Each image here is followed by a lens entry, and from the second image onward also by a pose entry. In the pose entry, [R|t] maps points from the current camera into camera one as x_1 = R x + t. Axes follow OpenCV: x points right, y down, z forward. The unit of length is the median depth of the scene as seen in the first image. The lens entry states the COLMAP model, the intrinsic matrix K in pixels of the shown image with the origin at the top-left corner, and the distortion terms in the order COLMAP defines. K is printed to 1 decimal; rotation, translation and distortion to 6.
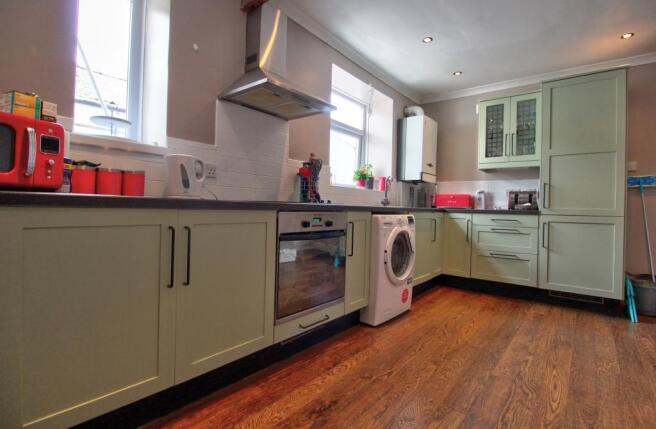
lens RADIAL K [[322.3, 0, 328.0], [0, 322.3, 214.5], [0, 0, 1]] dist [-0.002775, -0.001083]
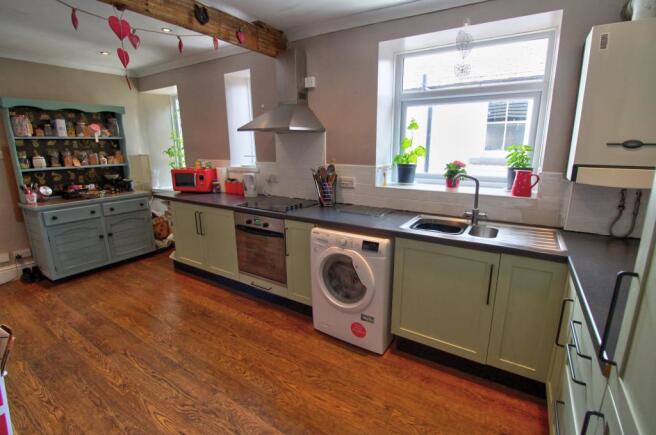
lens RADIAL K [[308.3, 0, 328.0], [0, 308.3, 217.5], [0, 0, 1]] dist [0.001301, 0.000542]
pose [[0.095765, 0.207054, -0.973631, 1.374463], [-0.002603, 0.978175, 0.207764, -0.292506], [0.995401, -0.017362, 0.094214, 1.215843]]
